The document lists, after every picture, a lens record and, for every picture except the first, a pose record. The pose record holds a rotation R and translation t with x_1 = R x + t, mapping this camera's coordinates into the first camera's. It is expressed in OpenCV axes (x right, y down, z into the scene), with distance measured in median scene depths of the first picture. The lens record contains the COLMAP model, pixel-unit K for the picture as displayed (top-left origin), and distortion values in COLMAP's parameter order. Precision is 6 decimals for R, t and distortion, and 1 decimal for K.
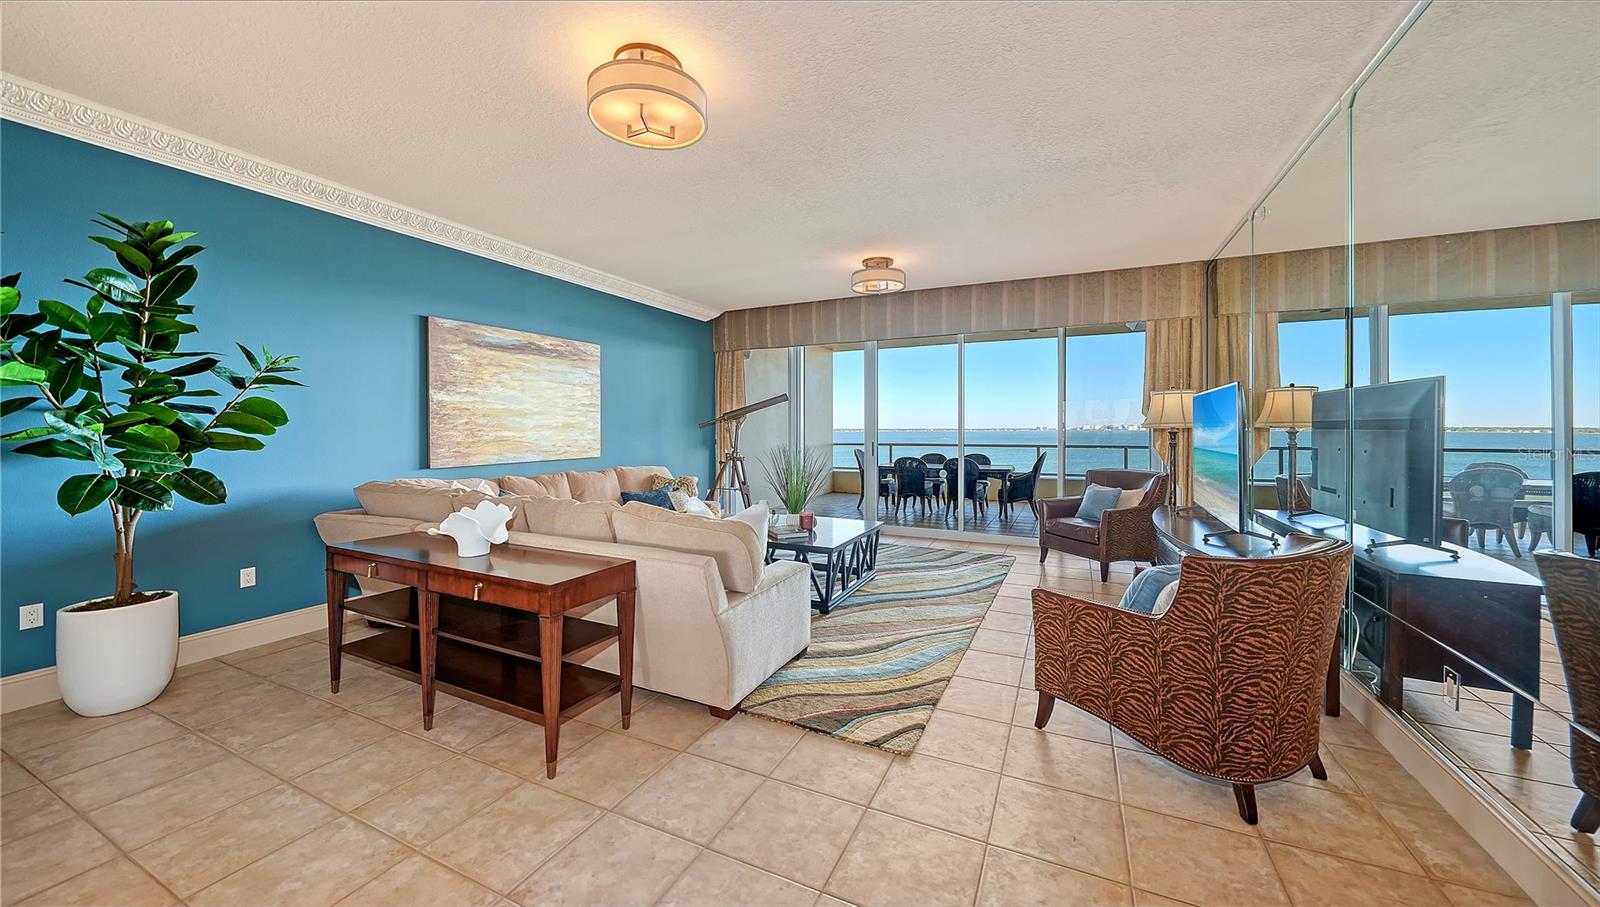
lens RADIAL K [[561.2, 0, 792.2], [0, 561.2, 439.2], [0, 0, 1]] dist [-0.000752, -0.000458]
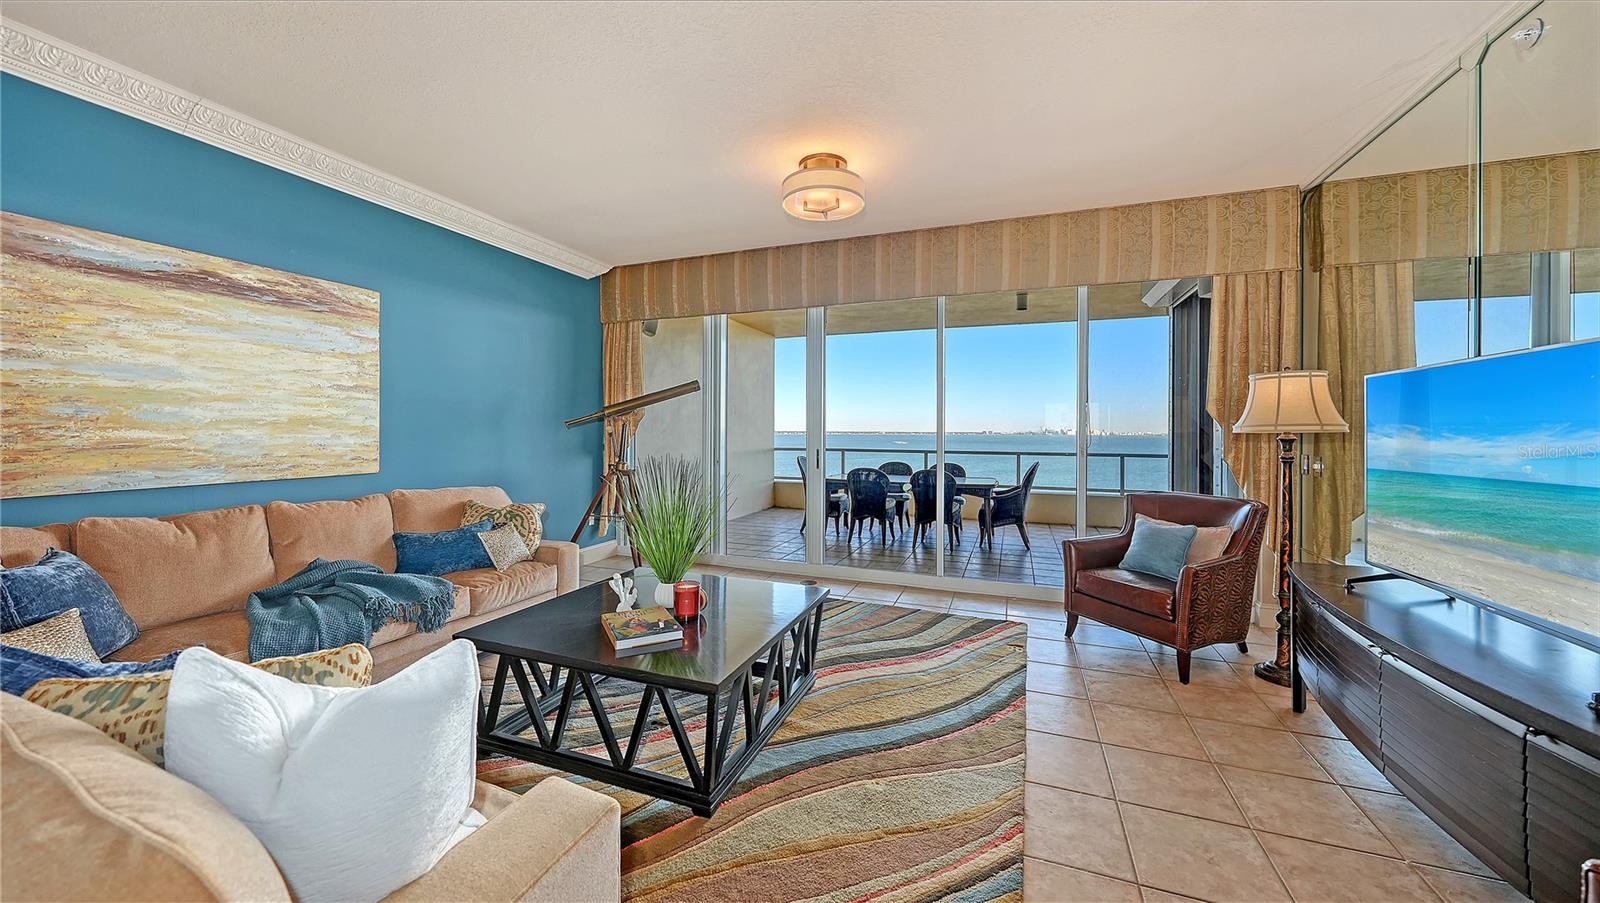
lens RADIAL K [[561.2, 0, 800.6], [0, 561.2, 437.5], [0, 0, 1]] dist [-0.000752, -0.000458]
pose [[0.995133, 0.006854, 0.098302, 0.060776], [-0.006285, 0.999962, -0.006097, -0.006242], [-0.098341, 0.005449, 0.995138, 0.341483]]
